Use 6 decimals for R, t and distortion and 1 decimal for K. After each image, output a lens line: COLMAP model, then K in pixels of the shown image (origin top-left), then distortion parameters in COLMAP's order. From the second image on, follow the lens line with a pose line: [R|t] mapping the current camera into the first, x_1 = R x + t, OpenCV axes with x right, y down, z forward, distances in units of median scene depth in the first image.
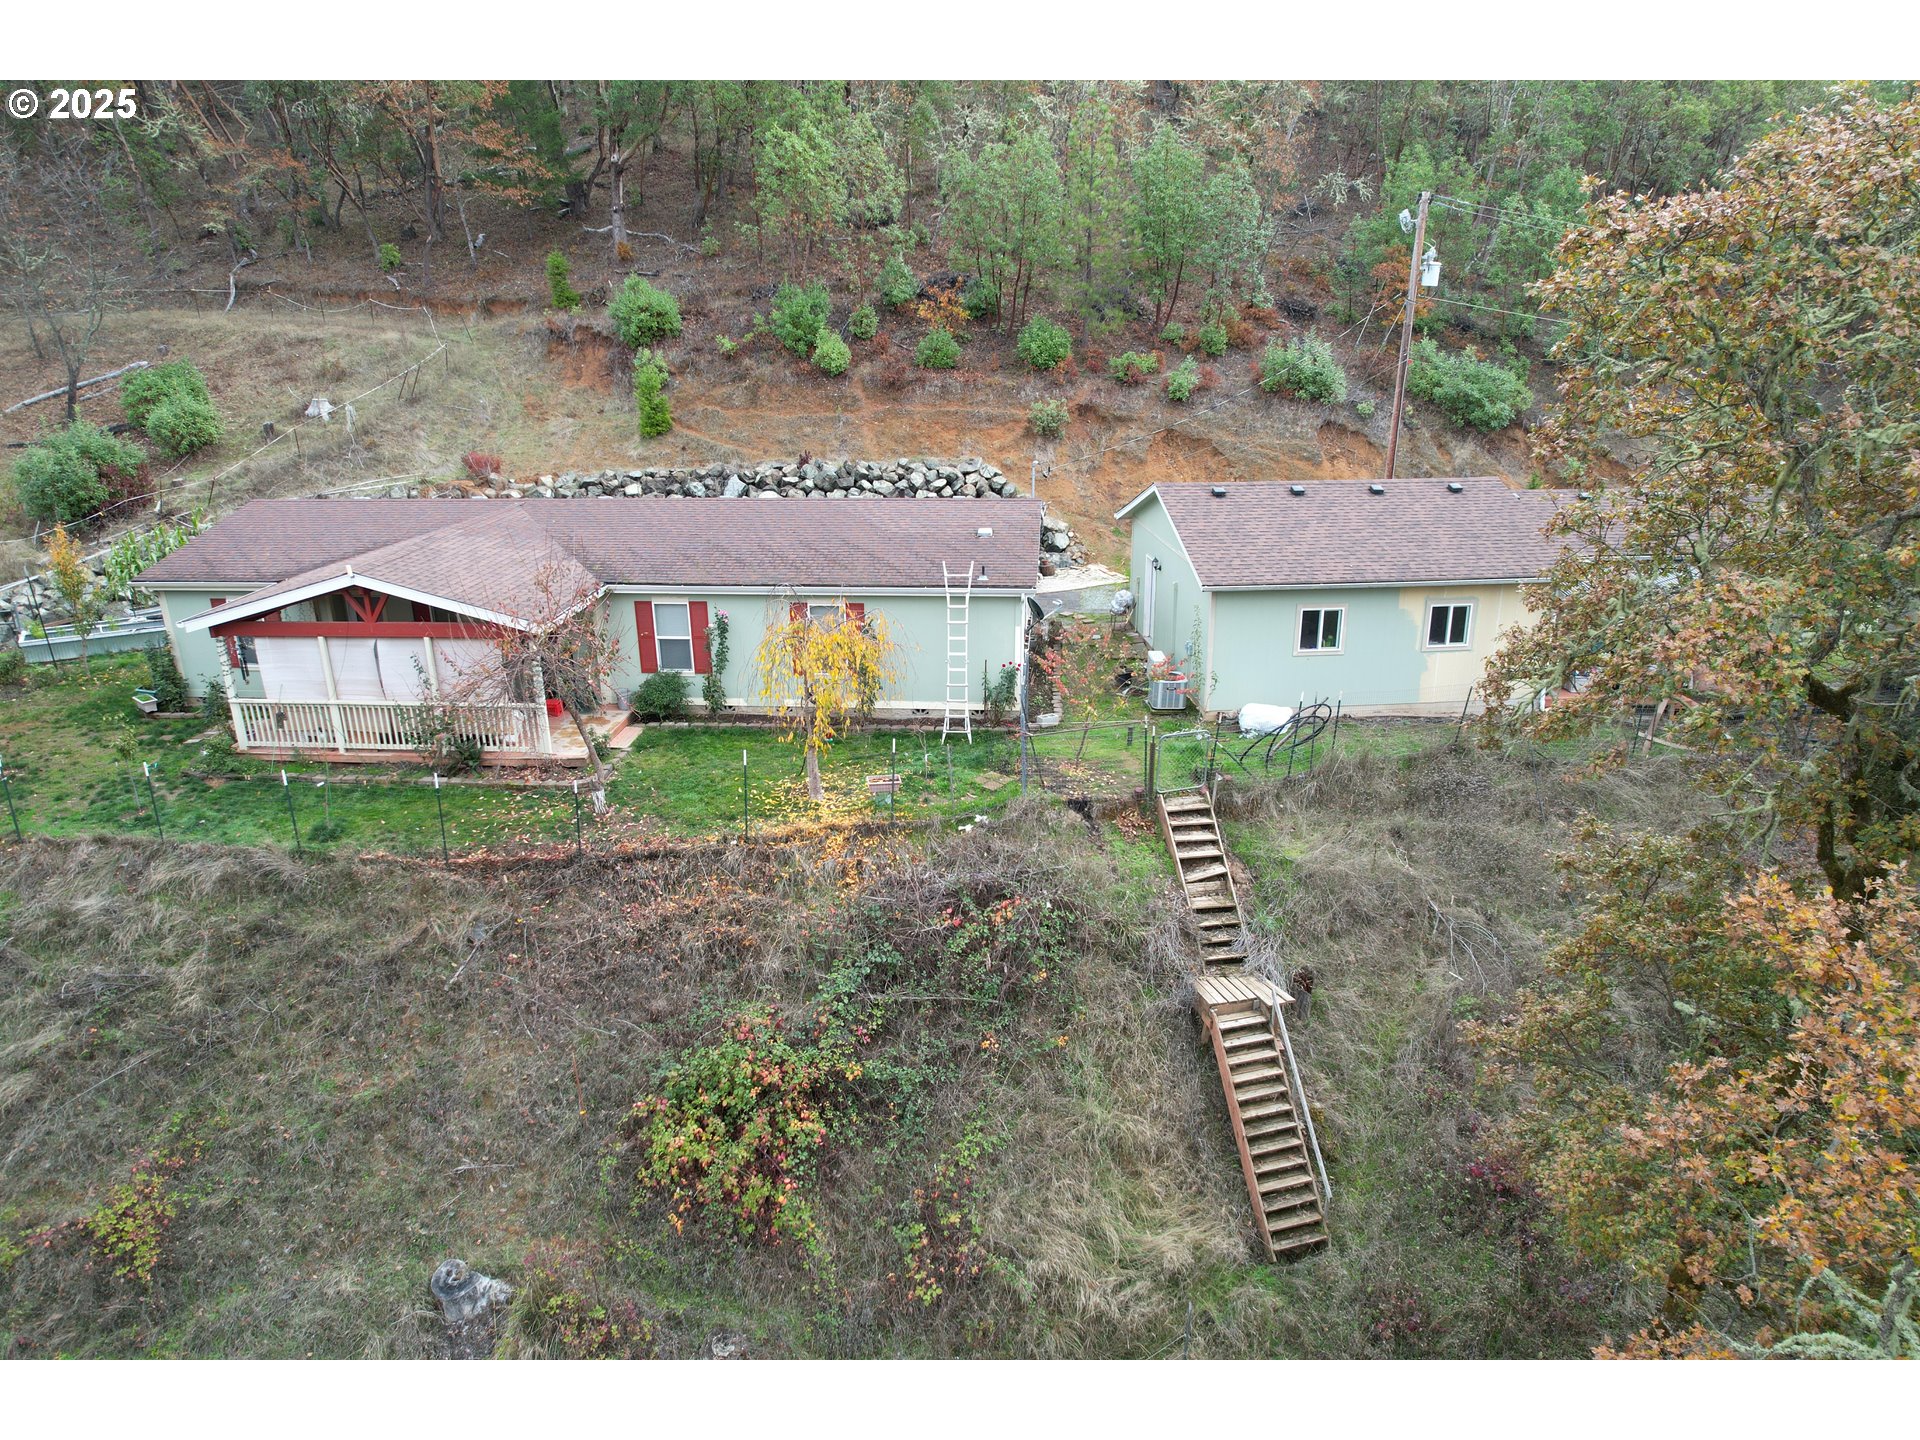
lens RADIAL K [[1224.0, 0, 960.0], [0, 1224.0, 720.0], [0, 0, 1]] dist [-0.050631, 0.001515]
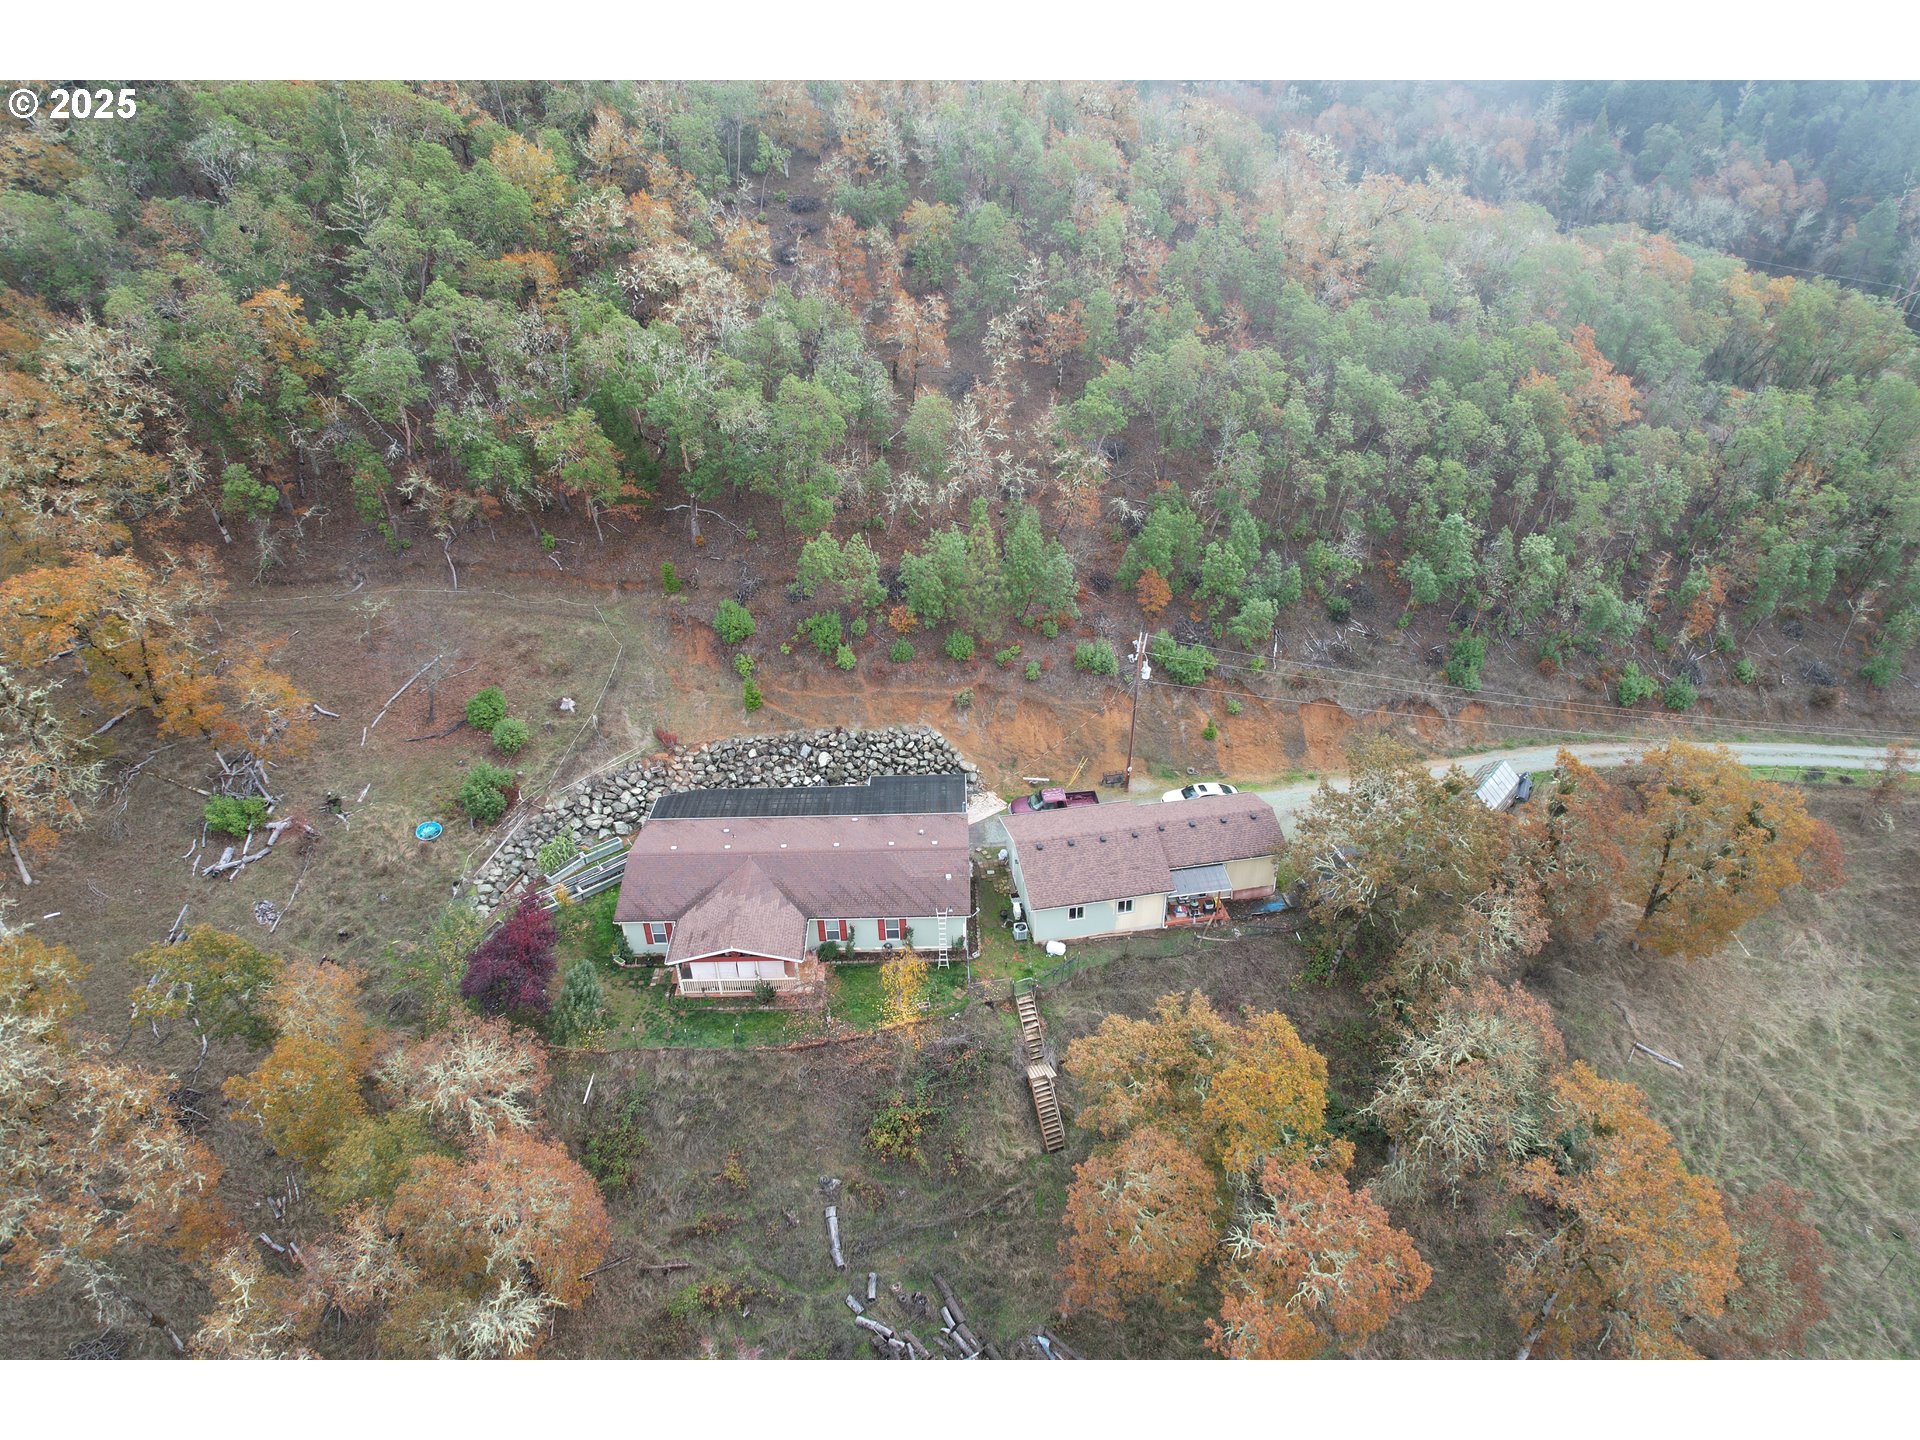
lens RADIAL K [[1224.0, 0, 960.0], [0, 1224.0, 720.0], [0, 0, 1]] dist [-0.050631, 0.001515]
pose [[0.995523, -0.056962, 0.075432, -0.136202], [0.037412, 0.970307, 0.238967, -1.135232], [-0.086804, -0.235075, 0.968093, -1.471581]]
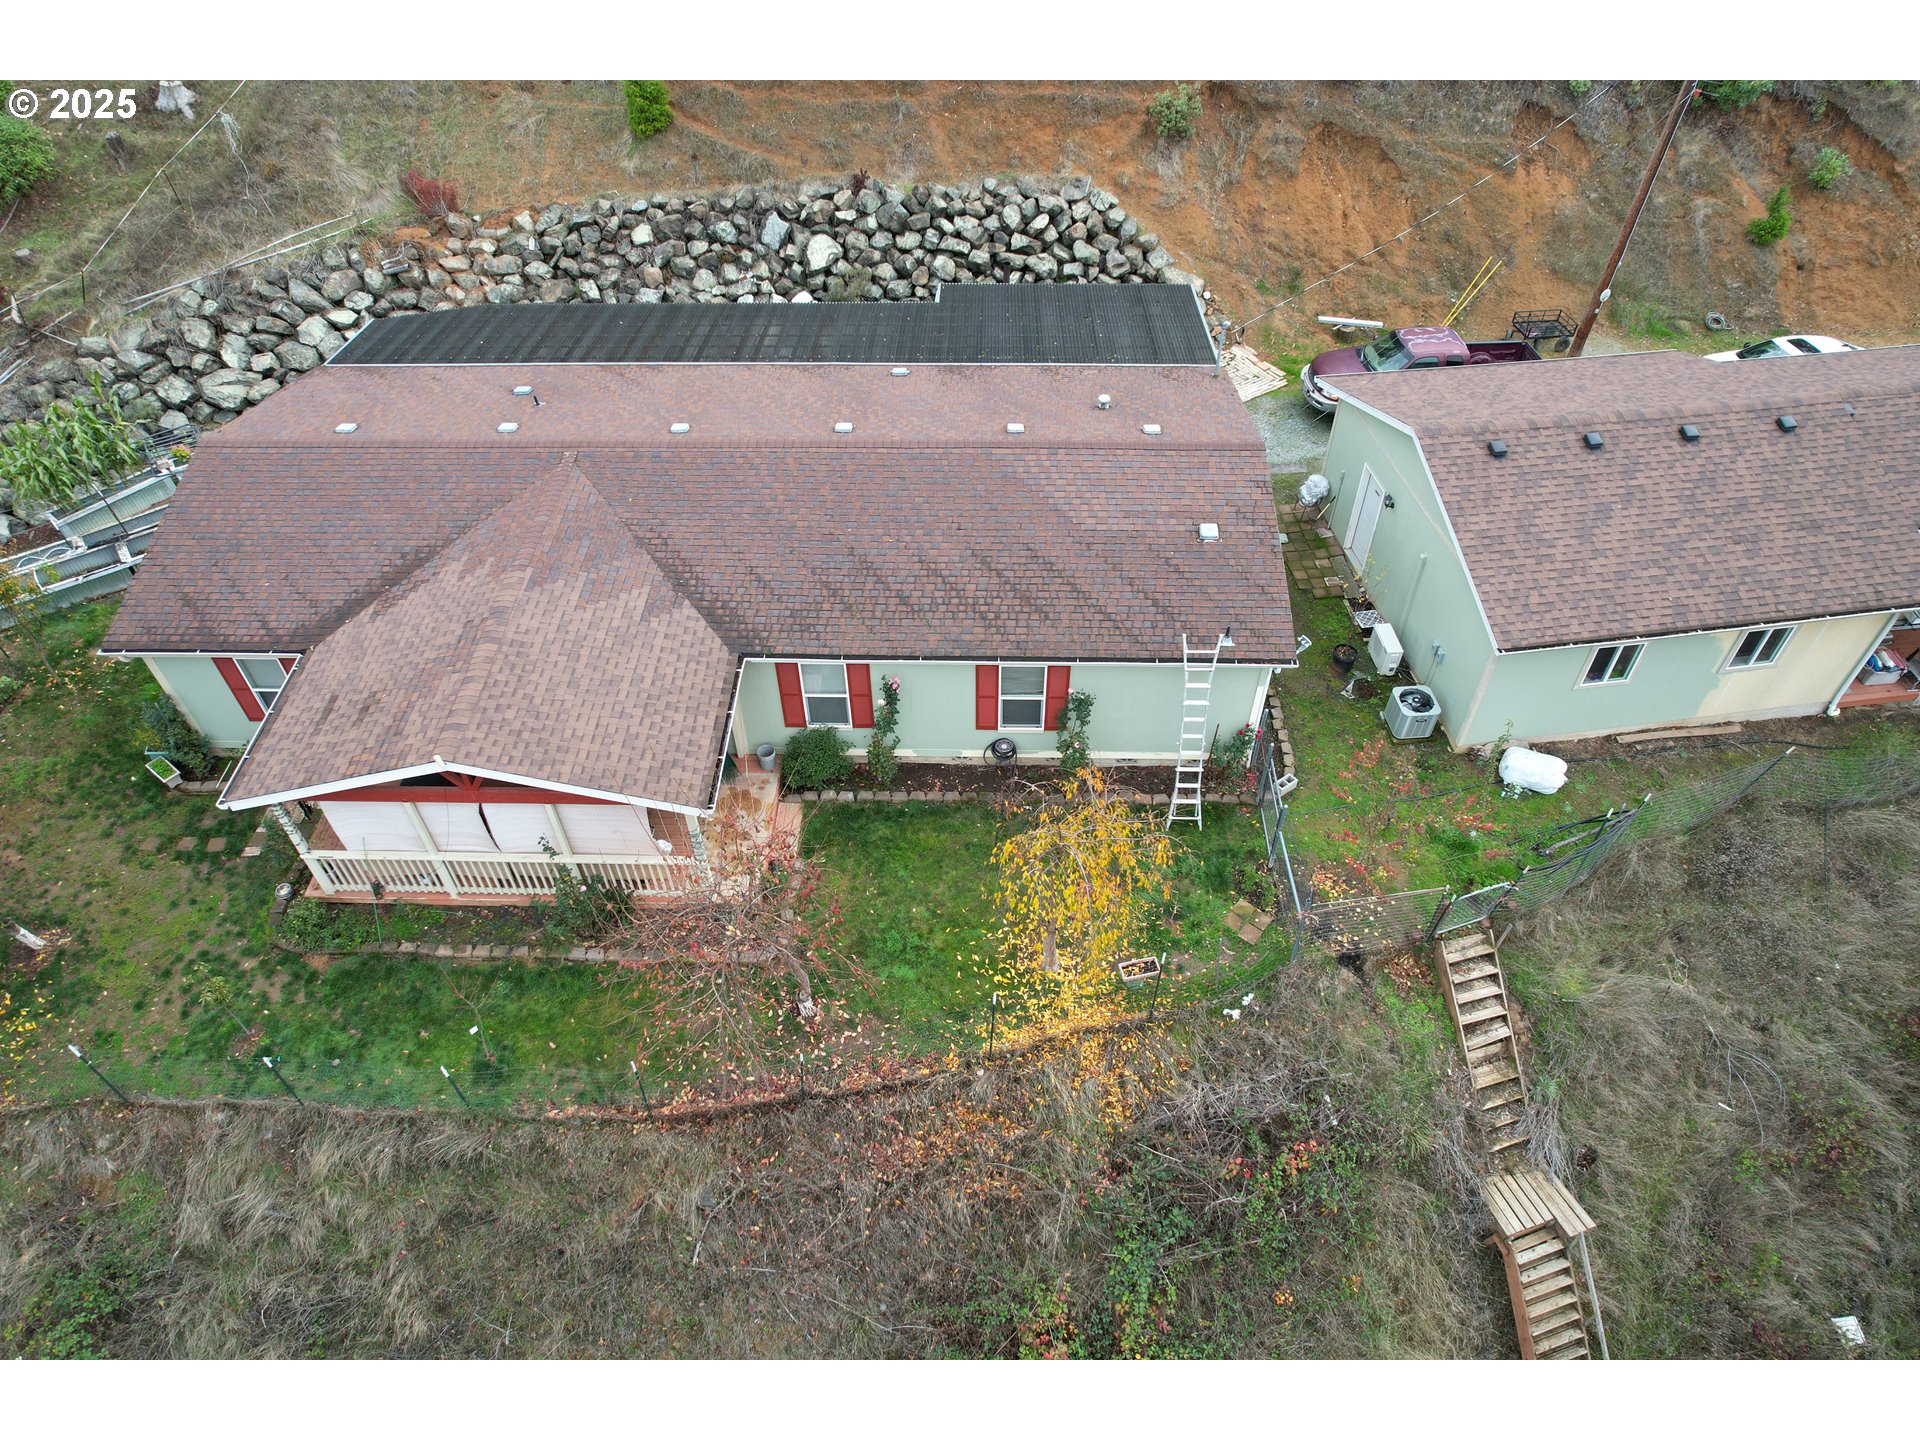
lens RADIAL K [[1224.0, 0, 960.0], [0, 1224.0, 720.0], [0, 0, 1]] dist [-0.050631, 0.001515]
pose [[0.998273, -0.040795, 0.042262, -0.183827], [0.017589, 0.894079, 0.447563, -0.415469], [-0.056044, -0.446047, 0.893253, 0.275394]]
